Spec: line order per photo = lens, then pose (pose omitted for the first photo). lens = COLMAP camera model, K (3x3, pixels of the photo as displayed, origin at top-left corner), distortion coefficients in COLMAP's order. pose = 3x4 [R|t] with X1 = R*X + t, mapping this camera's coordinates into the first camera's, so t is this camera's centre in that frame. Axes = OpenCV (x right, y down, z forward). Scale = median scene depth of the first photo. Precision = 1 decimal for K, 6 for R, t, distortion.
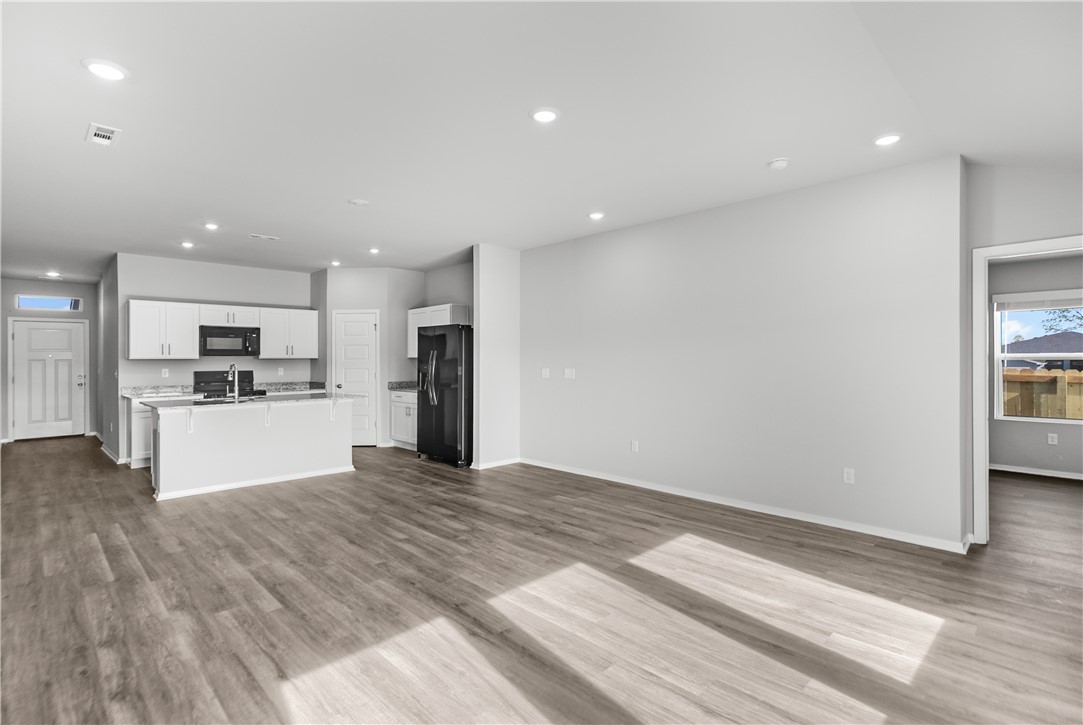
lens RADIAL K [[519.7, 0, 535.4], [0, 519.7, 361.6], [0, 0, 1]] dist [0.011323, 0.001170]
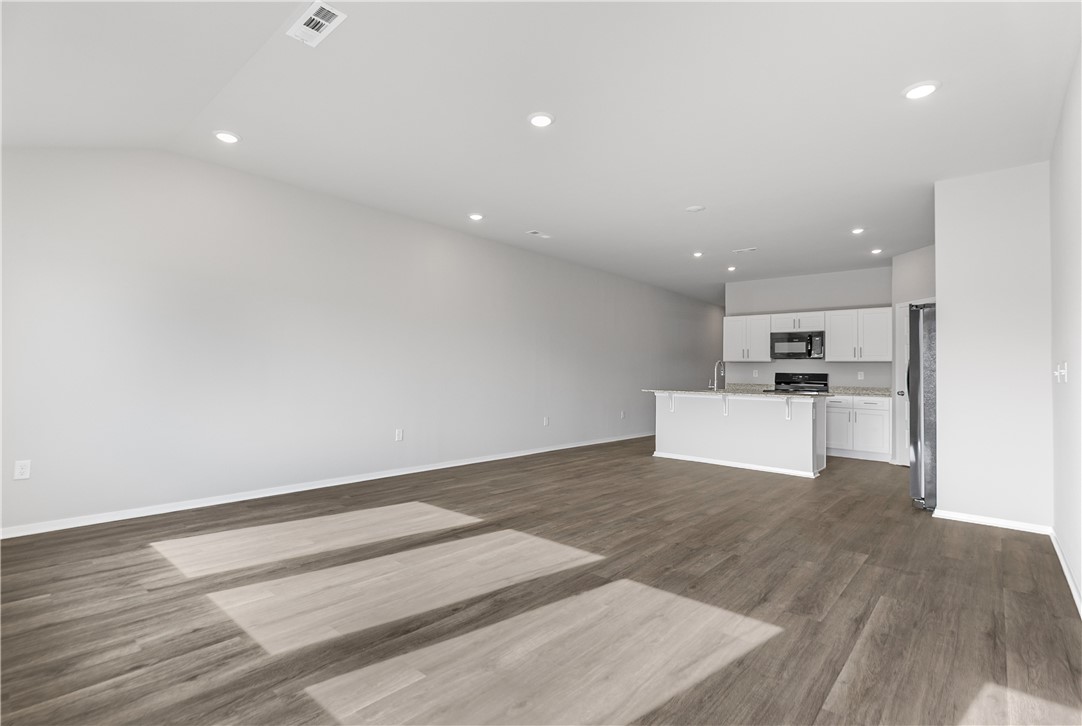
lens RADIAL K [[519.2, 0, 535.9], [0, 519.2, 362.6], [0, 0, 1]] dist [0.011323, 0.001170]
pose [[0.090480, -0.016023, -0.995769, 0.796770], [-0.021232, 0.999612, -0.018014, 0.049654], [0.995672, 0.022772, 0.090105, 0.645517]]
